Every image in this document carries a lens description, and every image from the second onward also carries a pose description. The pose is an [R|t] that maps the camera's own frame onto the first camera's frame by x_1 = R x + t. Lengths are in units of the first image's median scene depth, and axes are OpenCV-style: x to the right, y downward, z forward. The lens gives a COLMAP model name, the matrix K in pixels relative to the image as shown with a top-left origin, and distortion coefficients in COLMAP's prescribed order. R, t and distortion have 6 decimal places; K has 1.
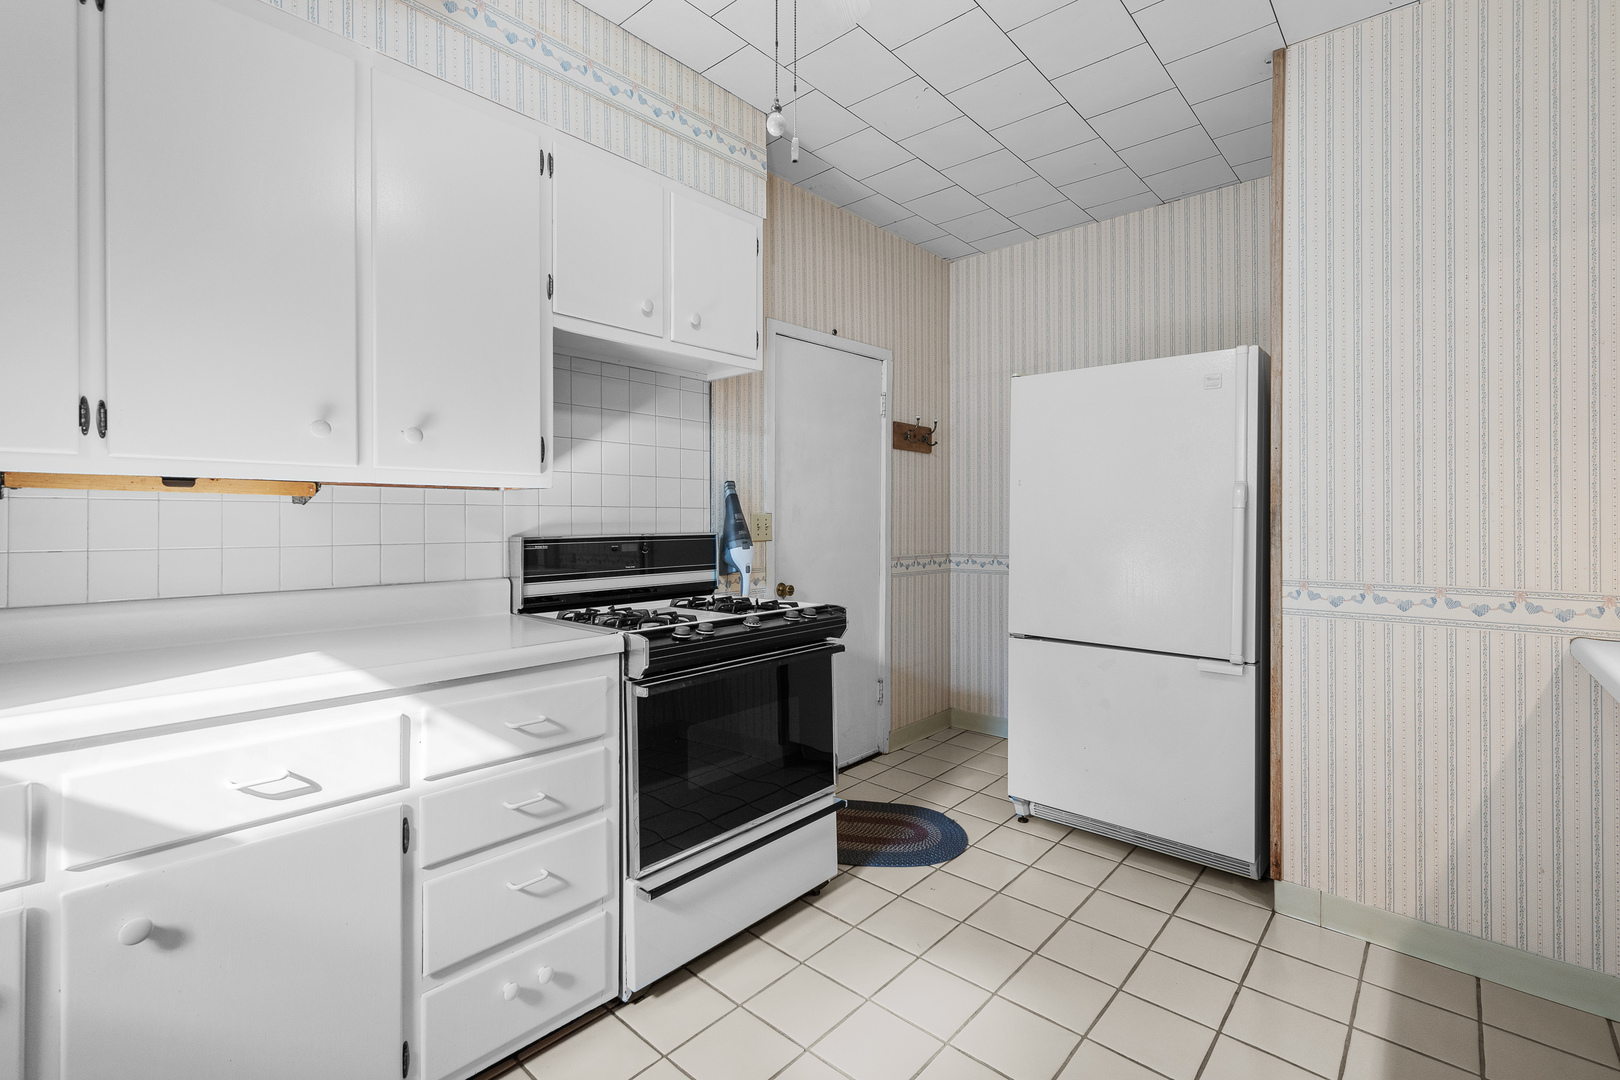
lens RADIAL K [[711.1, 0, 804.2], [0, 711.1, 509.2], [0, 0, 1]] dist [0.001356, -0.000181]
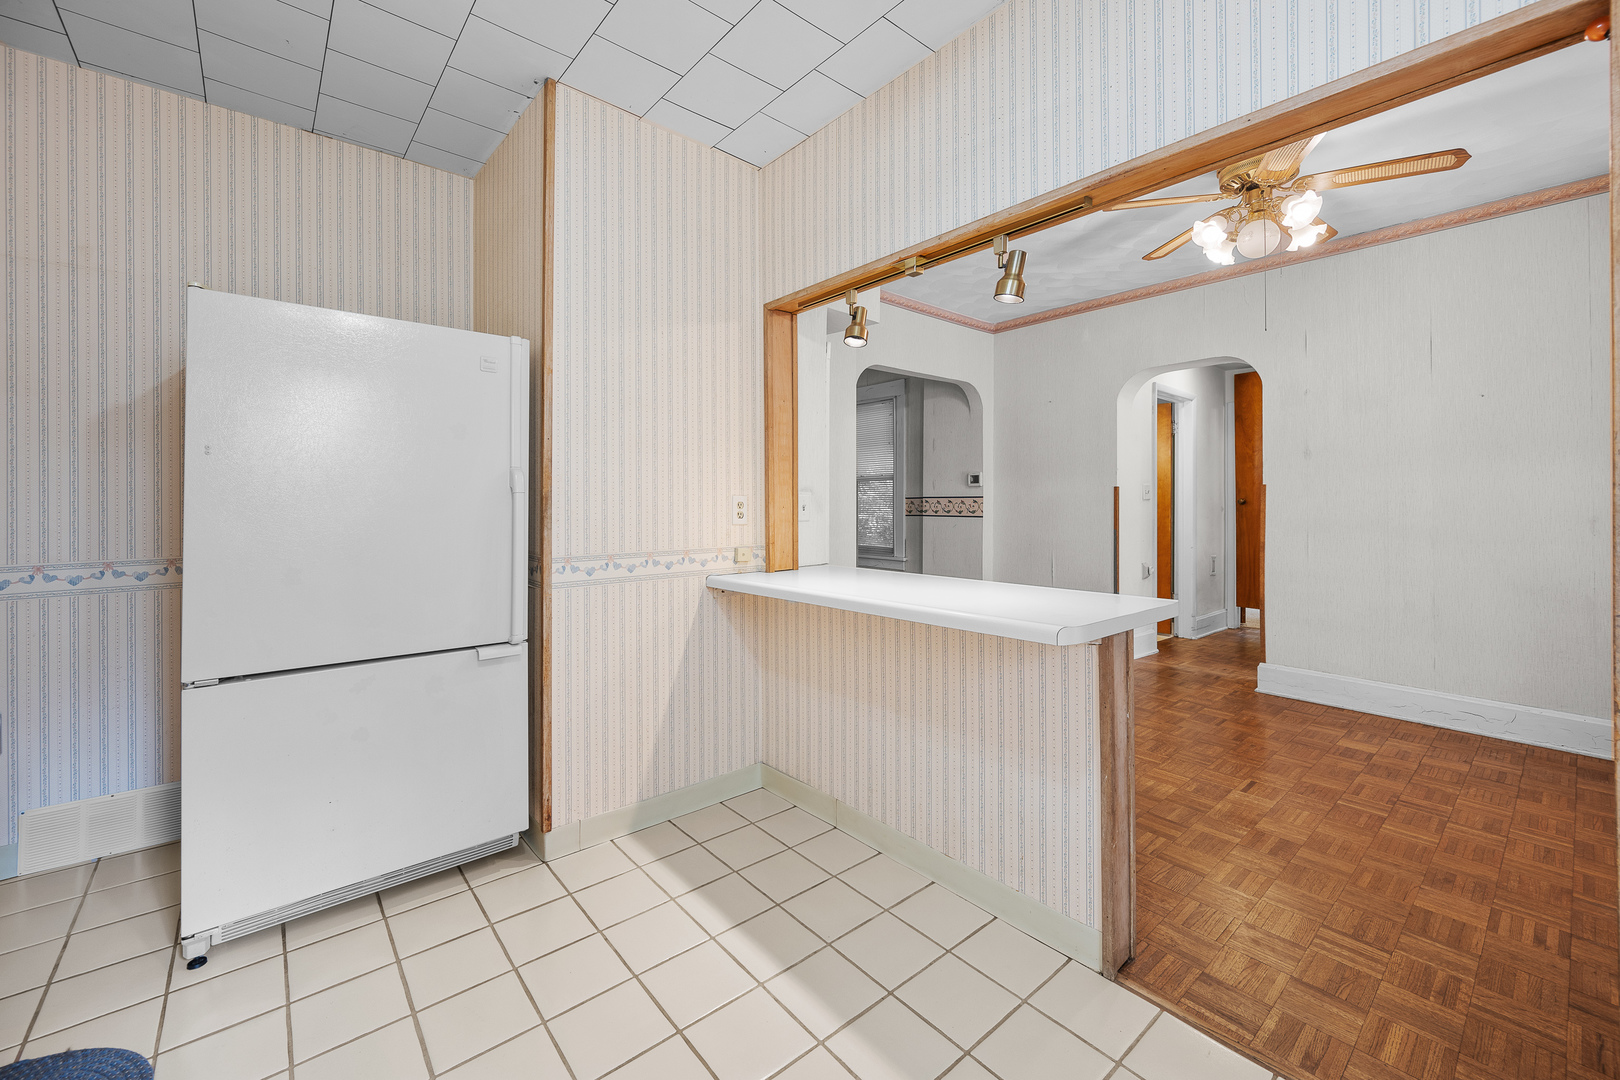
lens RADIAL K [[659.1, 0, 812.4], [0, 659.1, 492.1], [0, 0, 1]] dist [0.001882, 0.000371]
pose [[0.132068, 0.010449, 0.991186, -0.302568], [-0.009210, 0.999914, -0.009314, 0.002388], [-0.991198, -0.007899, 0.132153, 0.474644]]
